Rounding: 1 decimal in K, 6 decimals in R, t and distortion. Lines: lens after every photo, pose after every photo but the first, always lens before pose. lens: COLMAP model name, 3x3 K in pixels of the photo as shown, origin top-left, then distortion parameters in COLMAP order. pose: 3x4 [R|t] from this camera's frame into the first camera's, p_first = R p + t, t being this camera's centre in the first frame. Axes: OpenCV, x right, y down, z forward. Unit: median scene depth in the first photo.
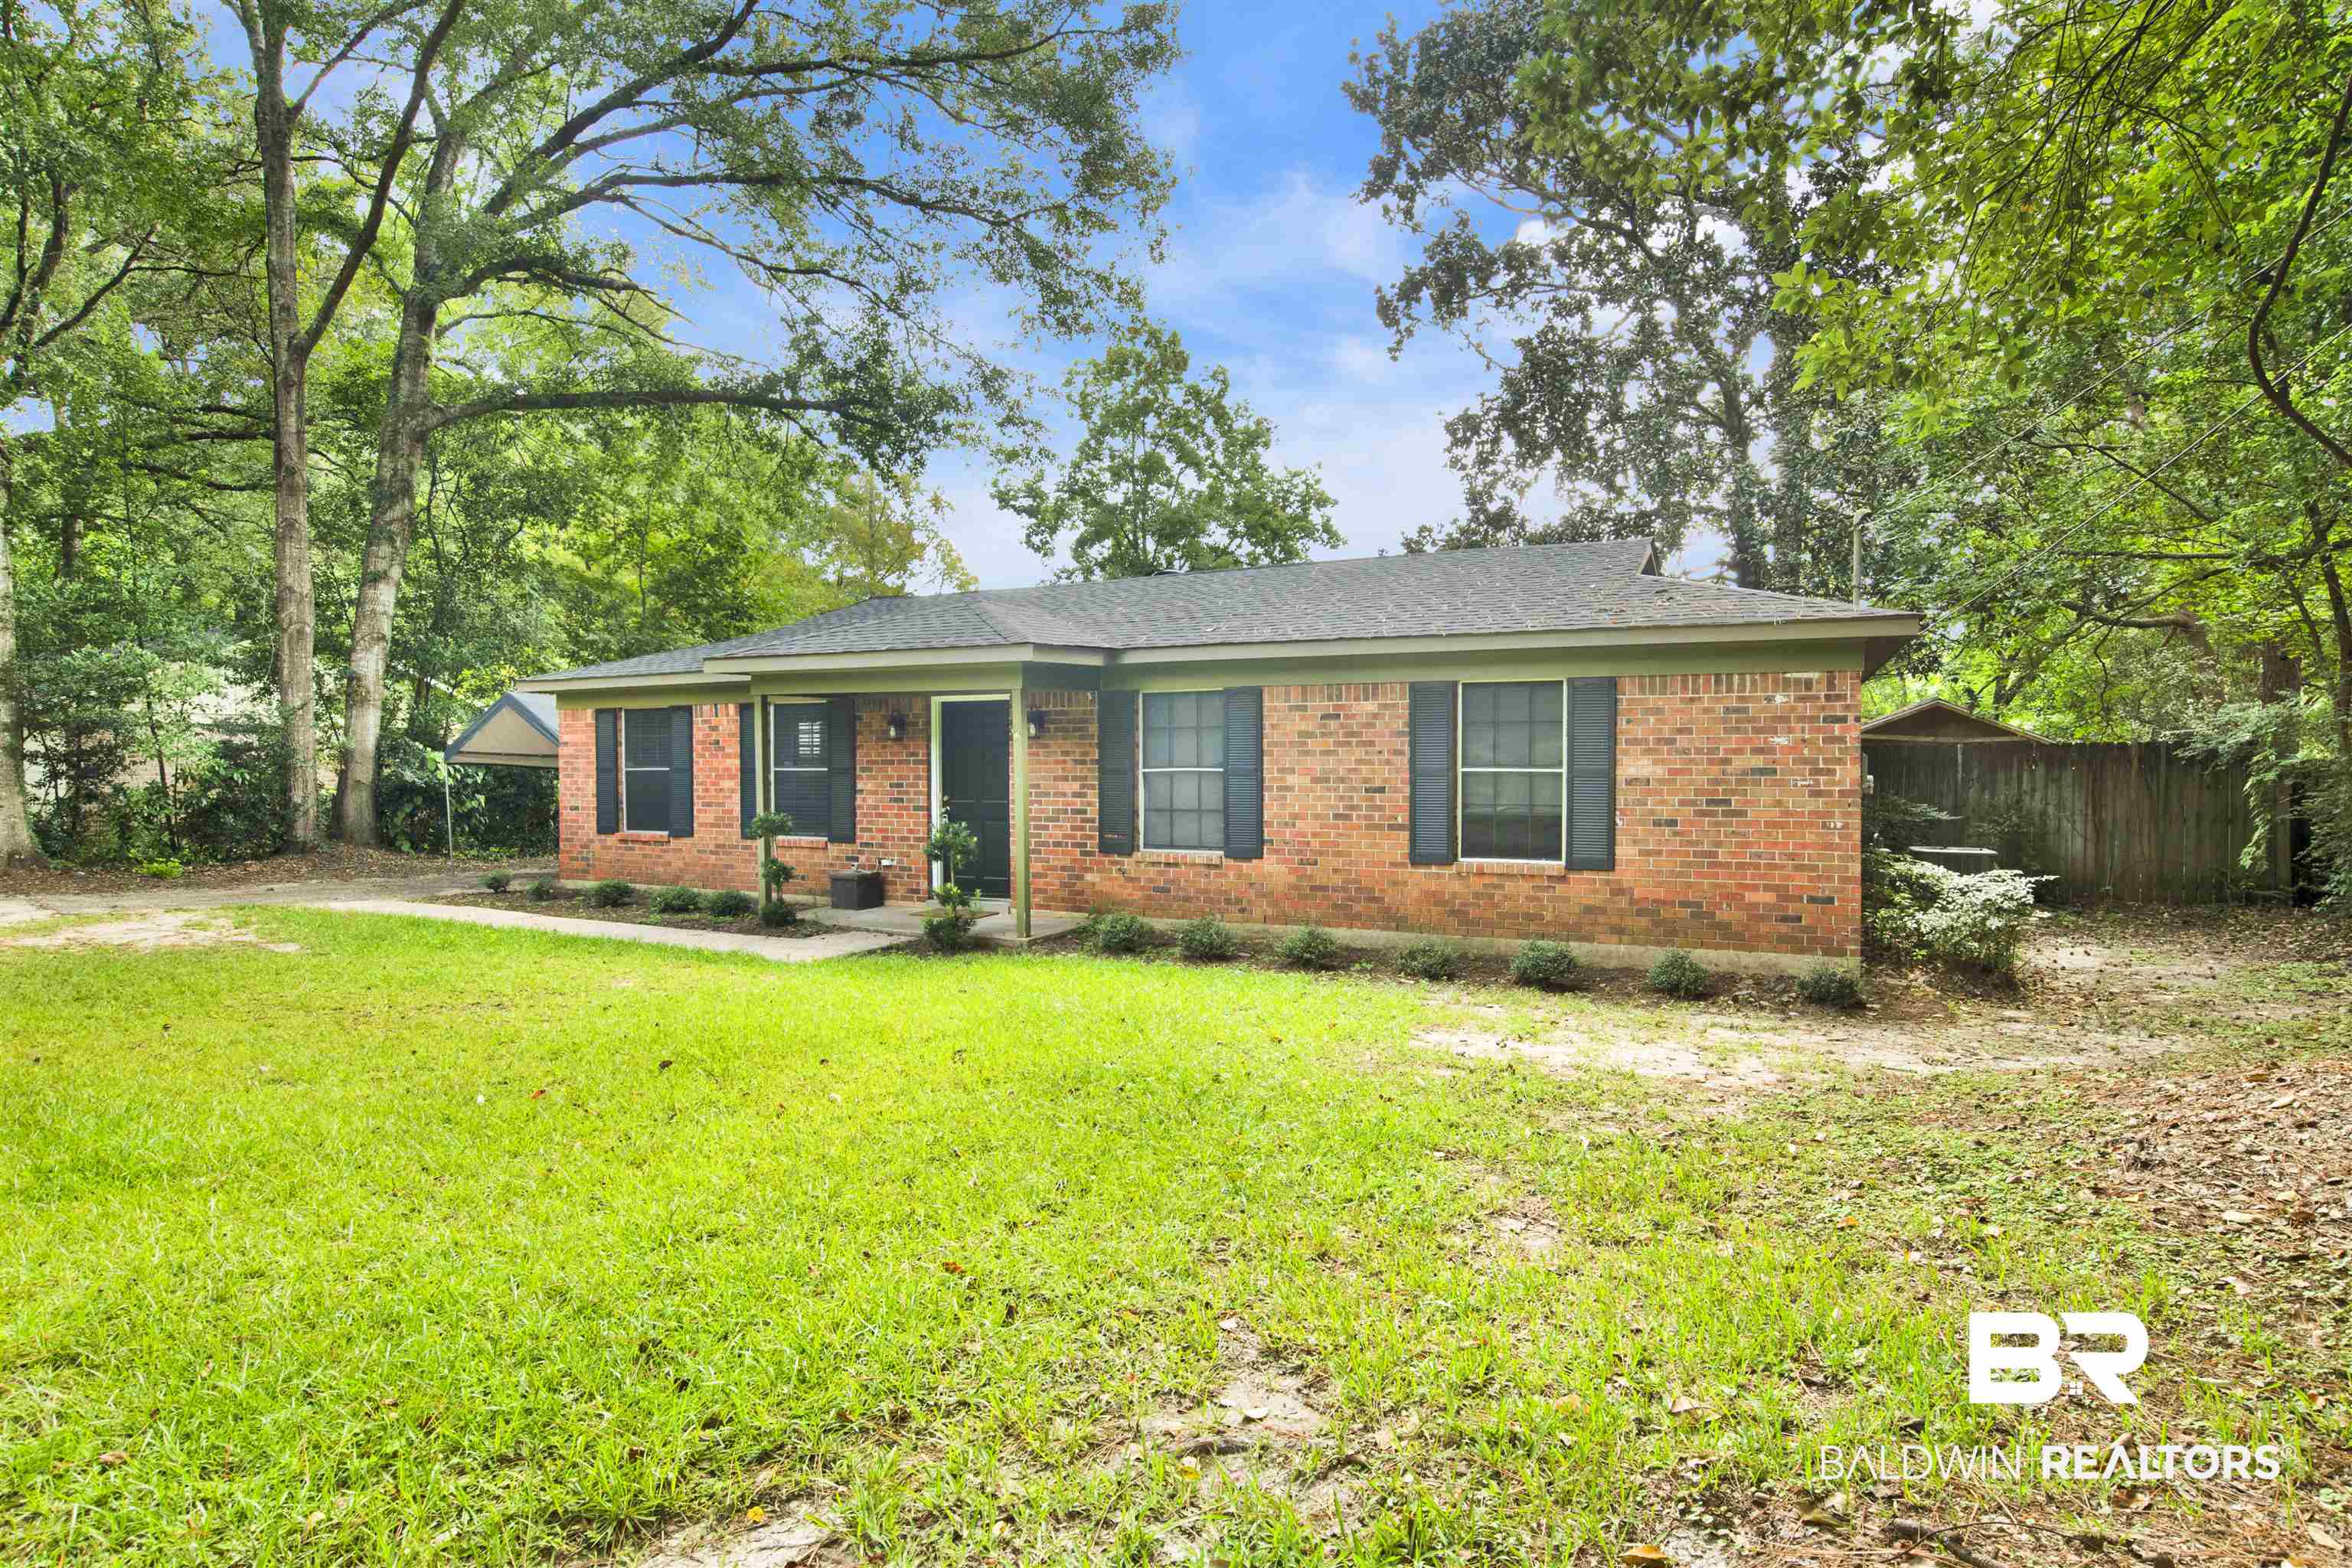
lens RADIAL K [[1257.7, 0, 1216.8], [0, 1257.7, 770.1], [0, 0, 1]] dist [-0.060890, 0.025028]
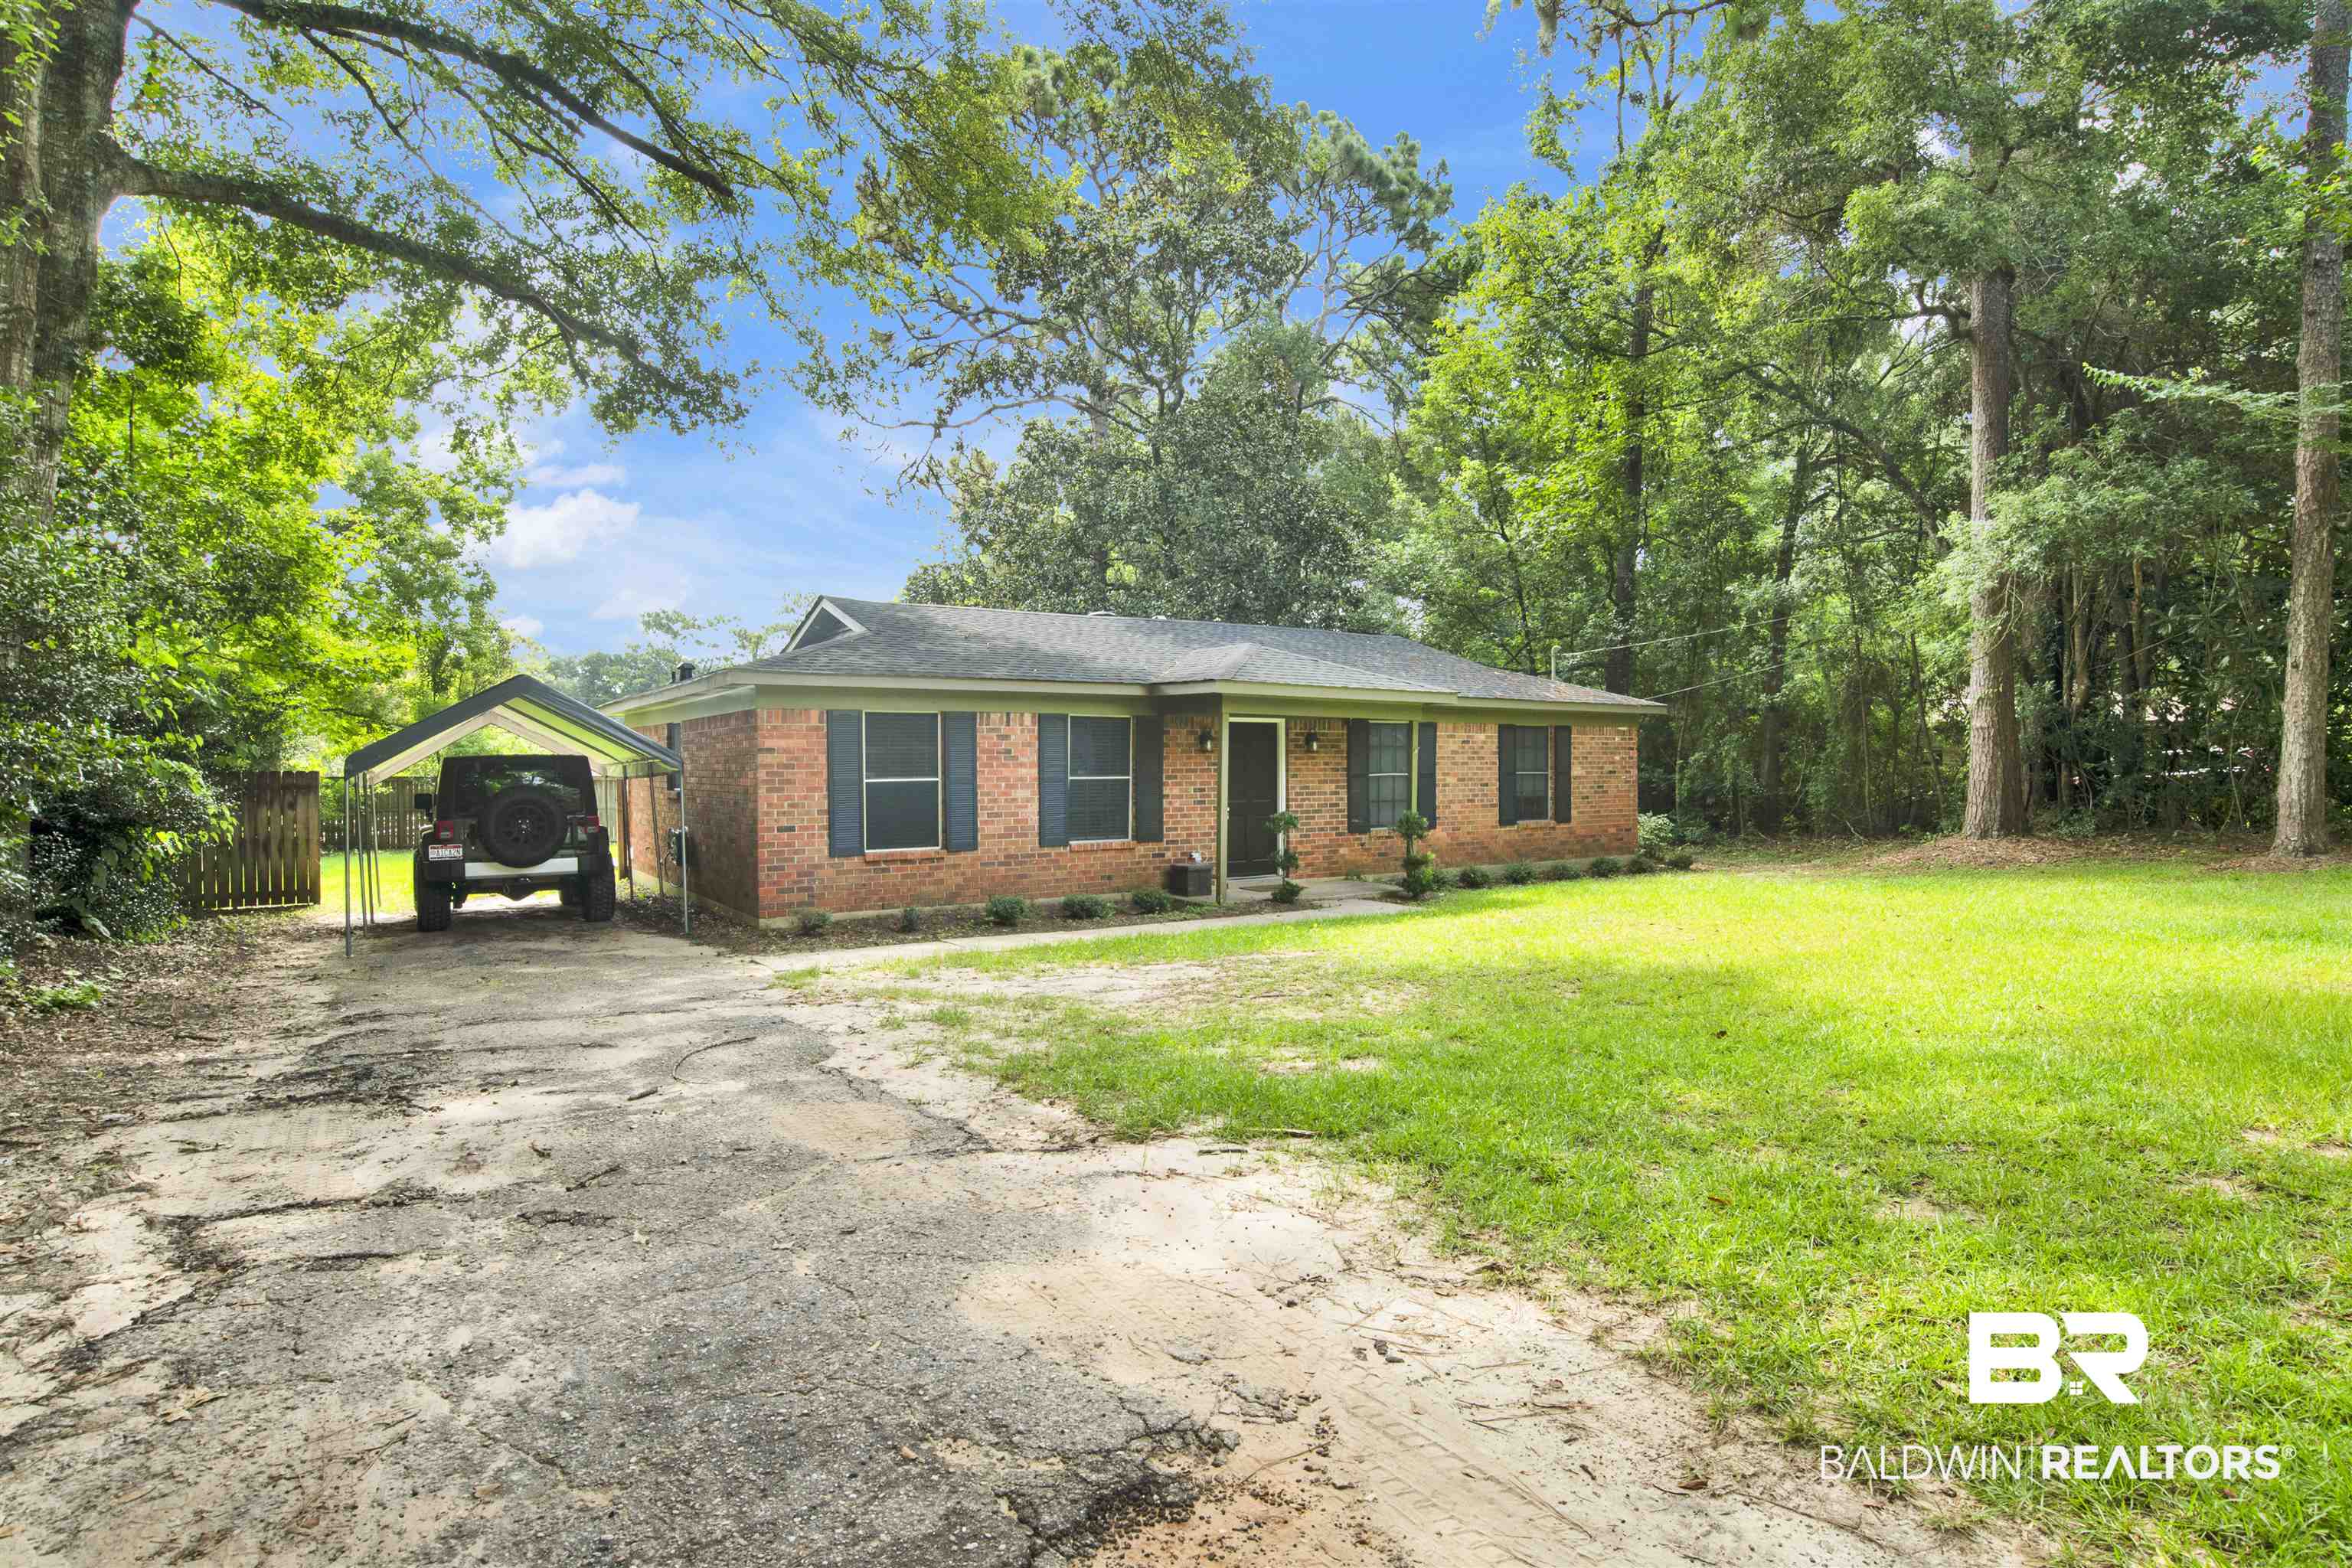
lens RADIAL K [[1257.7, 0, 1216.8], [0, 1257.7, 770.1], [0, 0, 1]] dist [-0.060890, 0.025028]
pose [[0.466184, 0.004386, 0.884677, -1.343214], [0.021290, 0.999642, -0.016175, 0.013257], [-0.884431, 0.026375, 0.465924, 0.435784]]
